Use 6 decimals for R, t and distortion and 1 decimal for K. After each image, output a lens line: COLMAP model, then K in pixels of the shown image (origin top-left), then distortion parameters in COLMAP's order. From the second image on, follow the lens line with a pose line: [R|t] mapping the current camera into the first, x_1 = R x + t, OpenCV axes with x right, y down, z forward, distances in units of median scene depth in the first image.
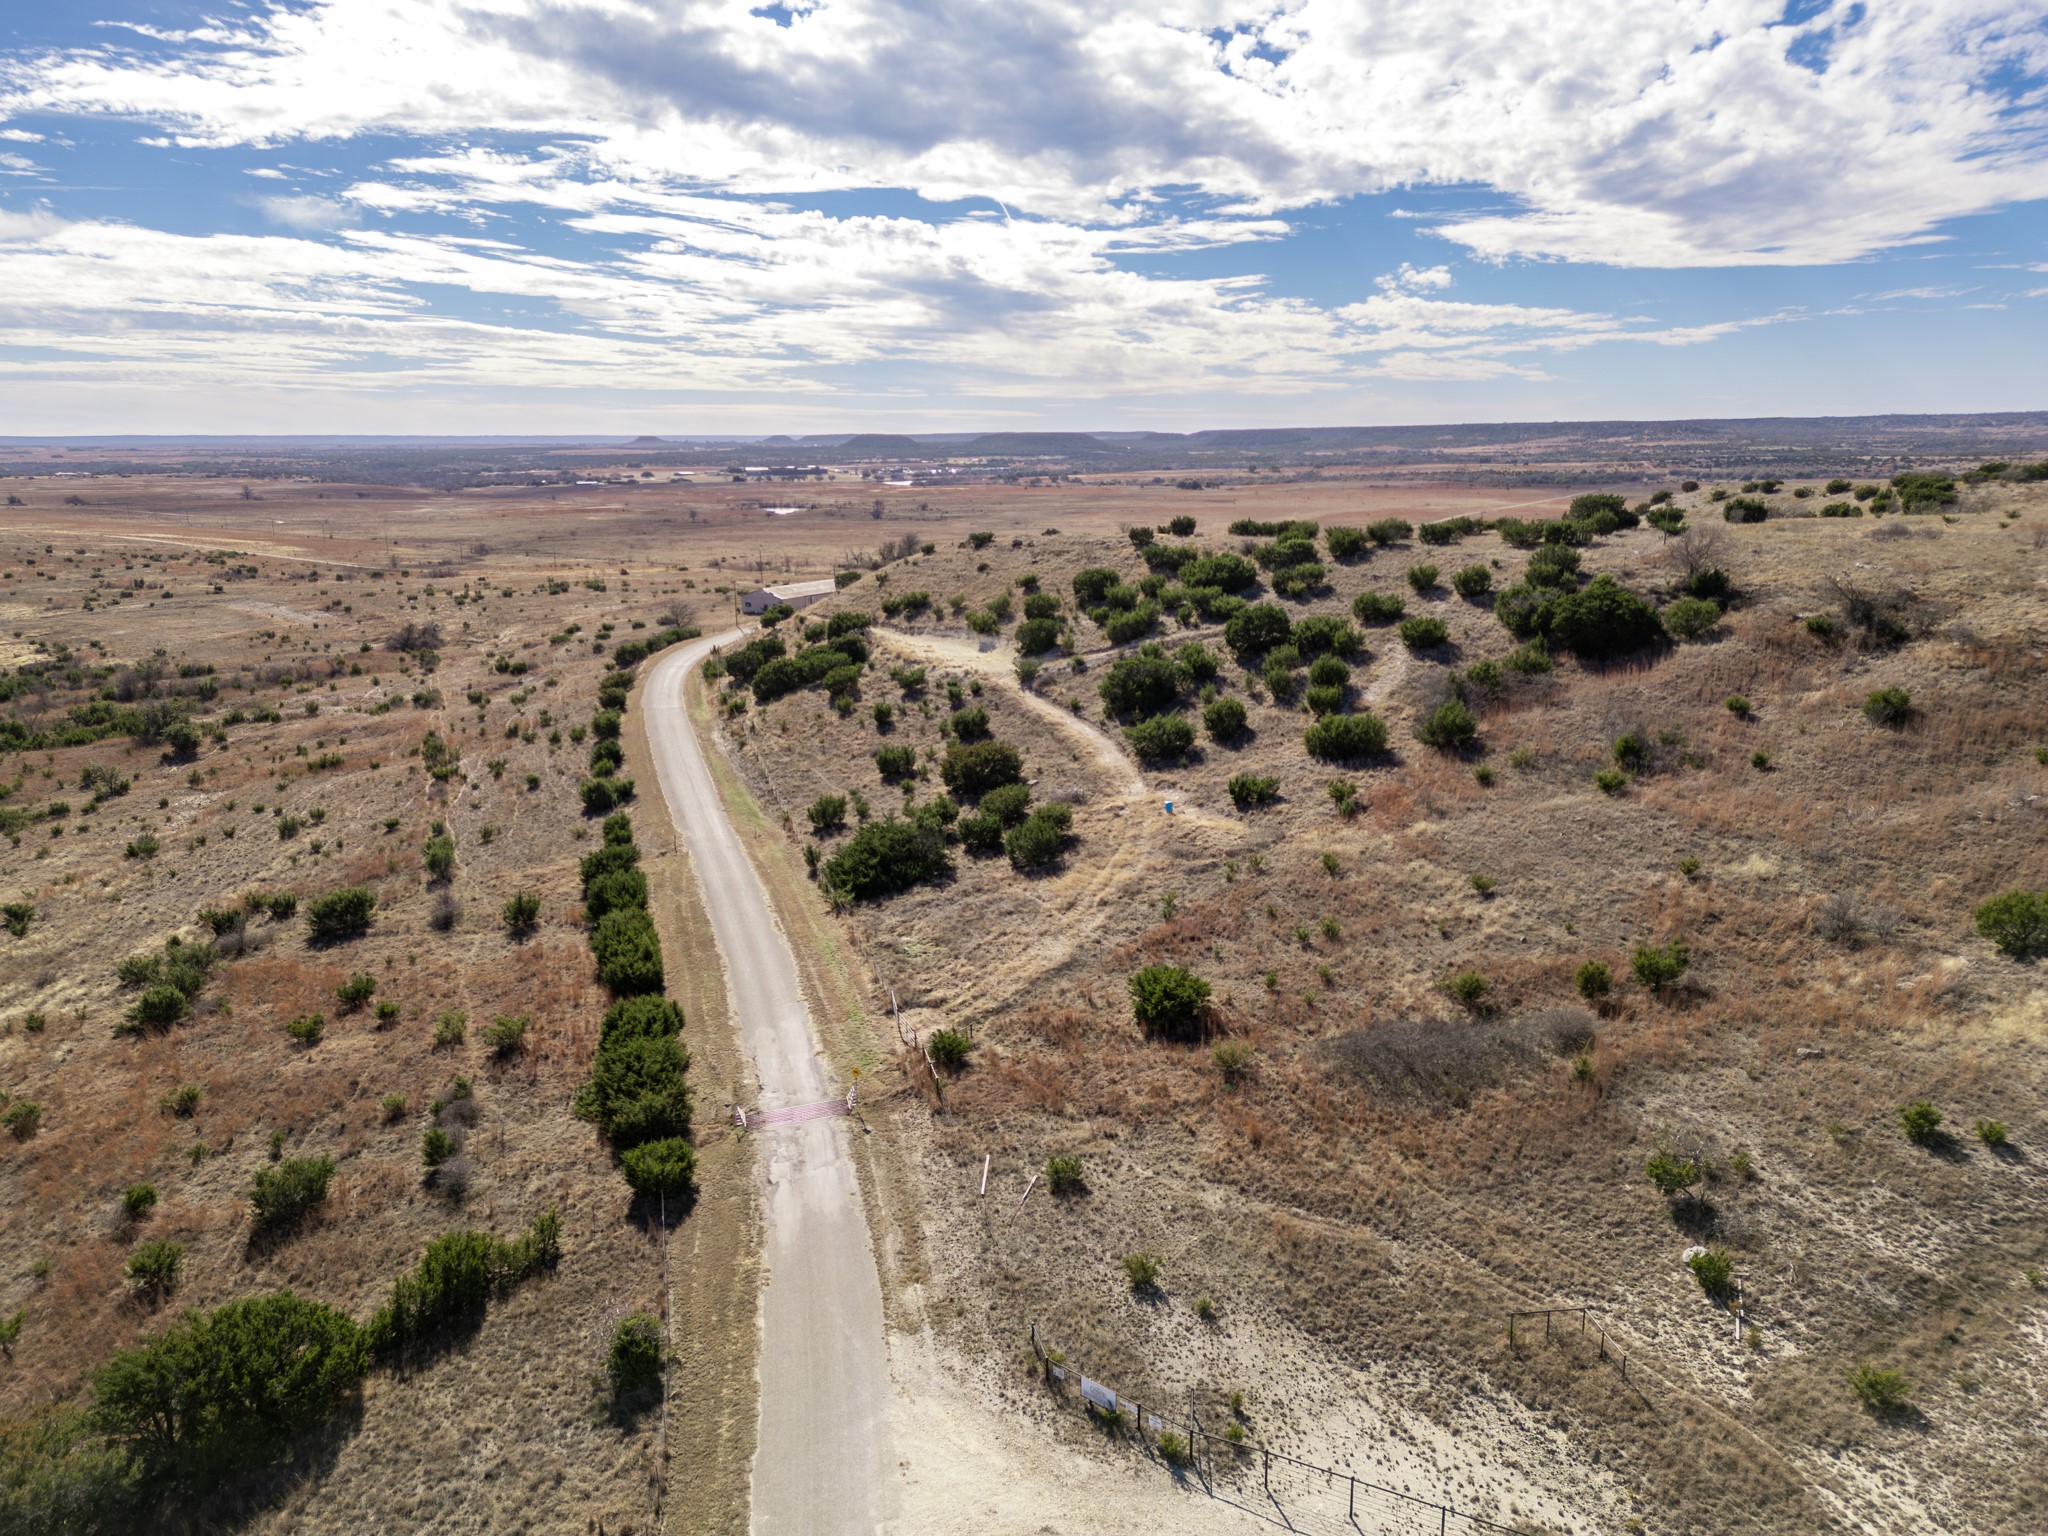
lens RADIAL K [[1408.4, 0, 1024.0], [0, 1408.4, 768.0], [0, 0, 1]] dist [0.102130, -0.105485]
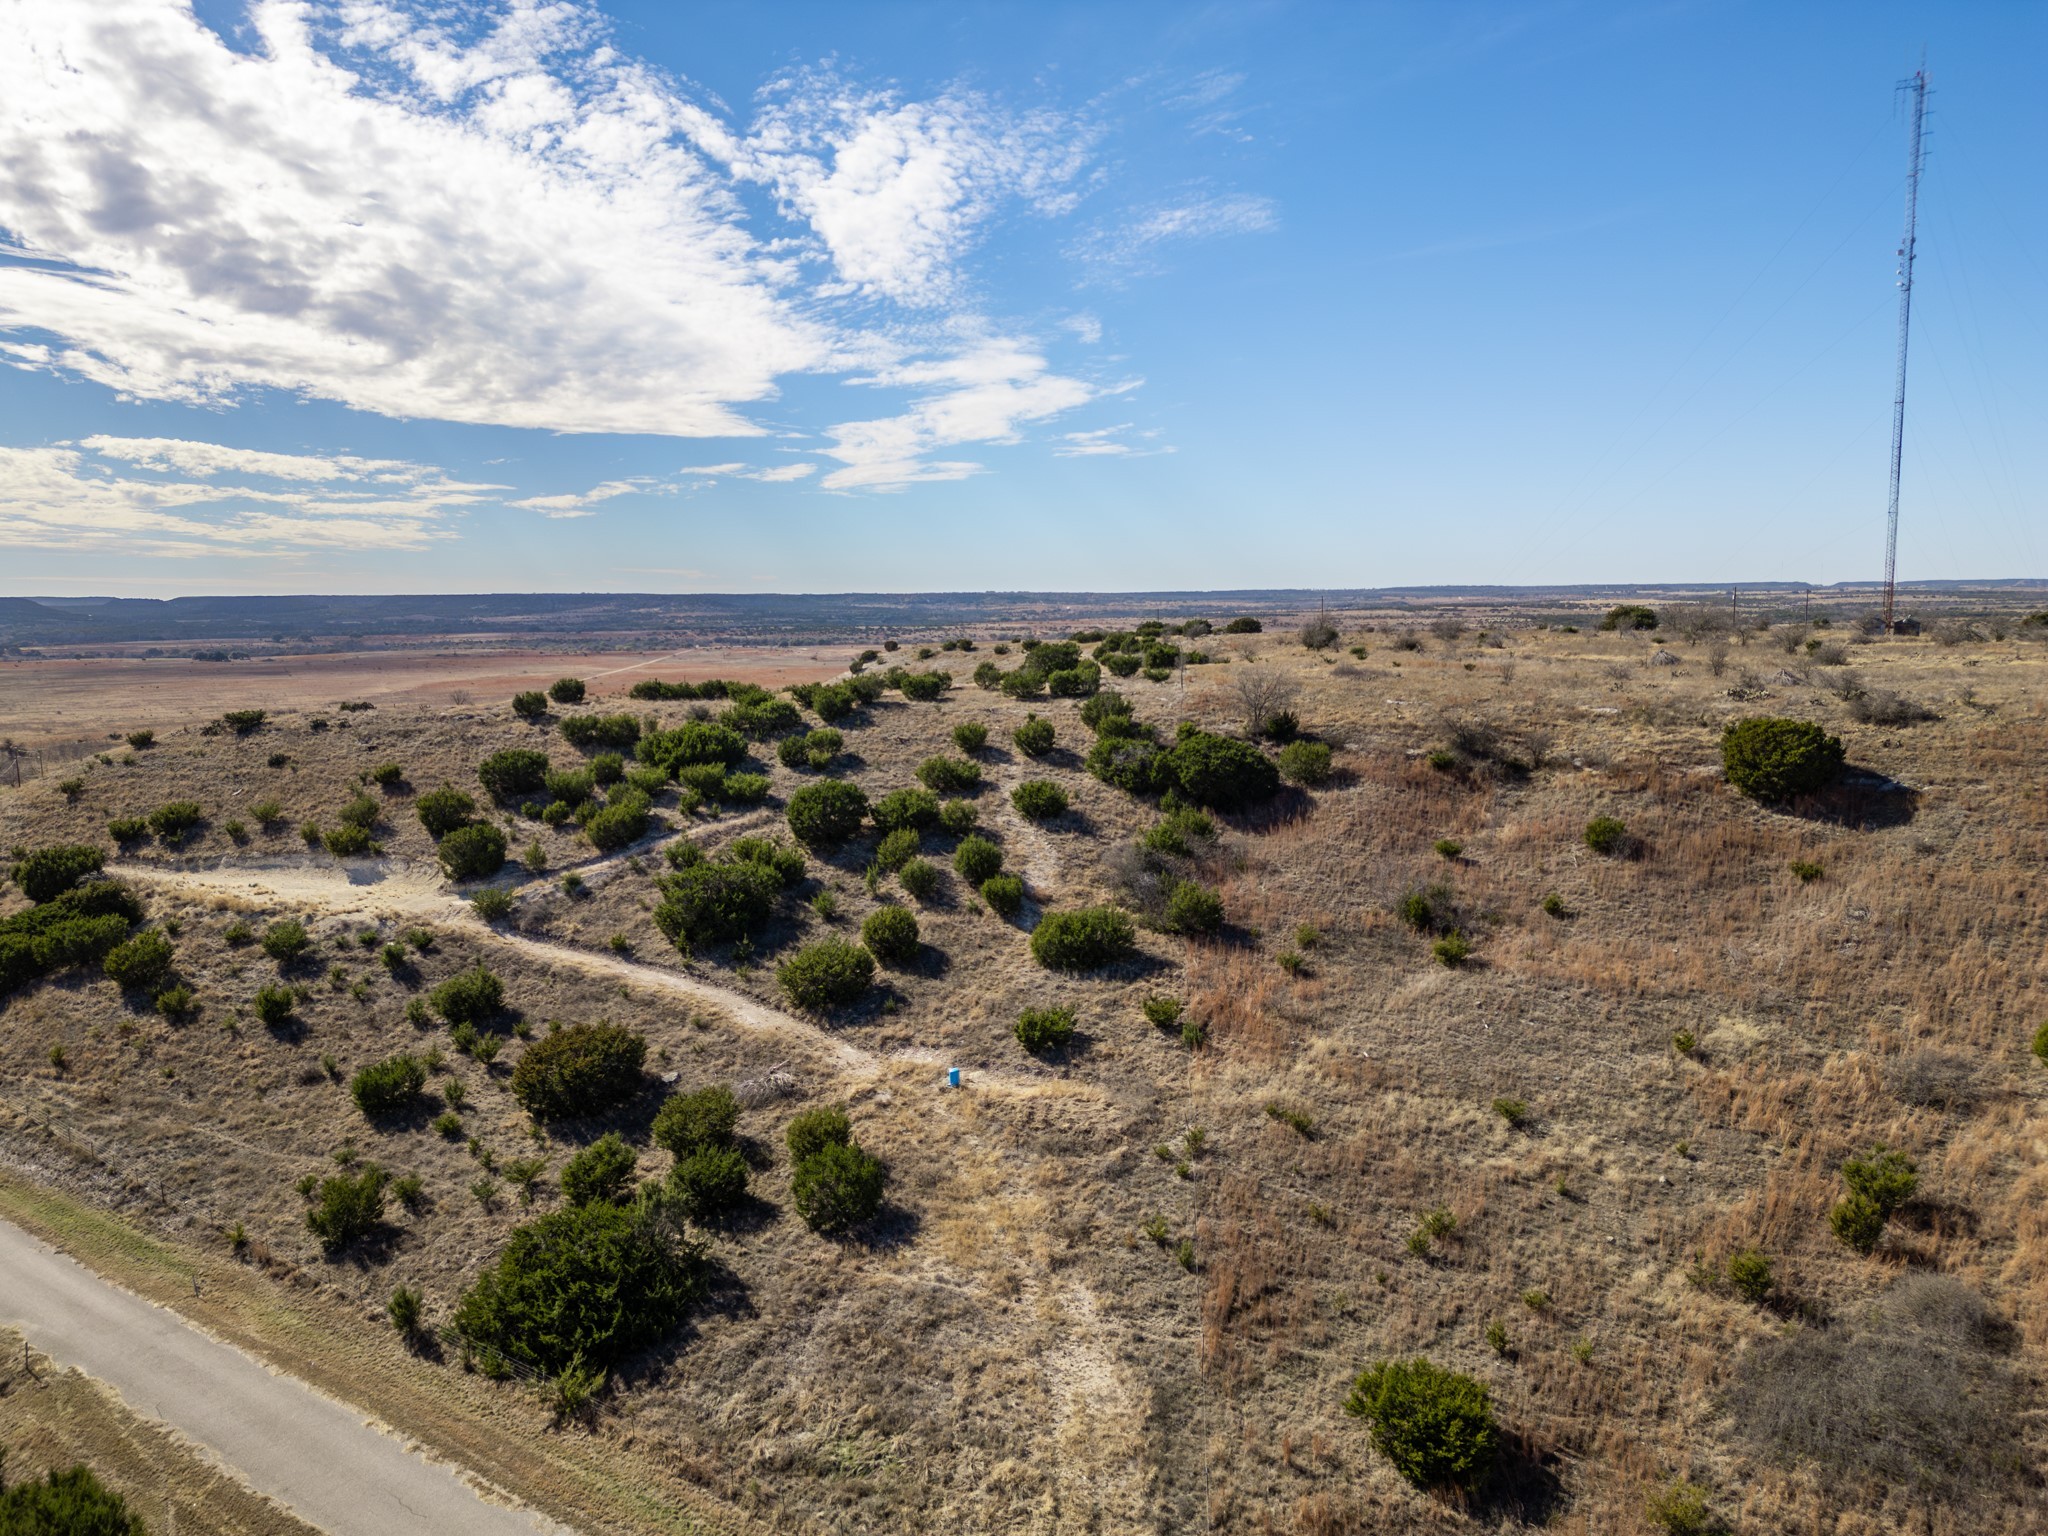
lens RADIAL K [[1408.4, 0, 1024.0], [0, 1408.4, 768.0], [0, 0, 1]] dist [0.102130, -0.105485]
pose [[0.796136, -0.070375, 0.601011, -0.181538], [0.139305, 0.987853, -0.068859, -0.045819], [-0.588864, 0.138545, 0.796269, 0.264404]]
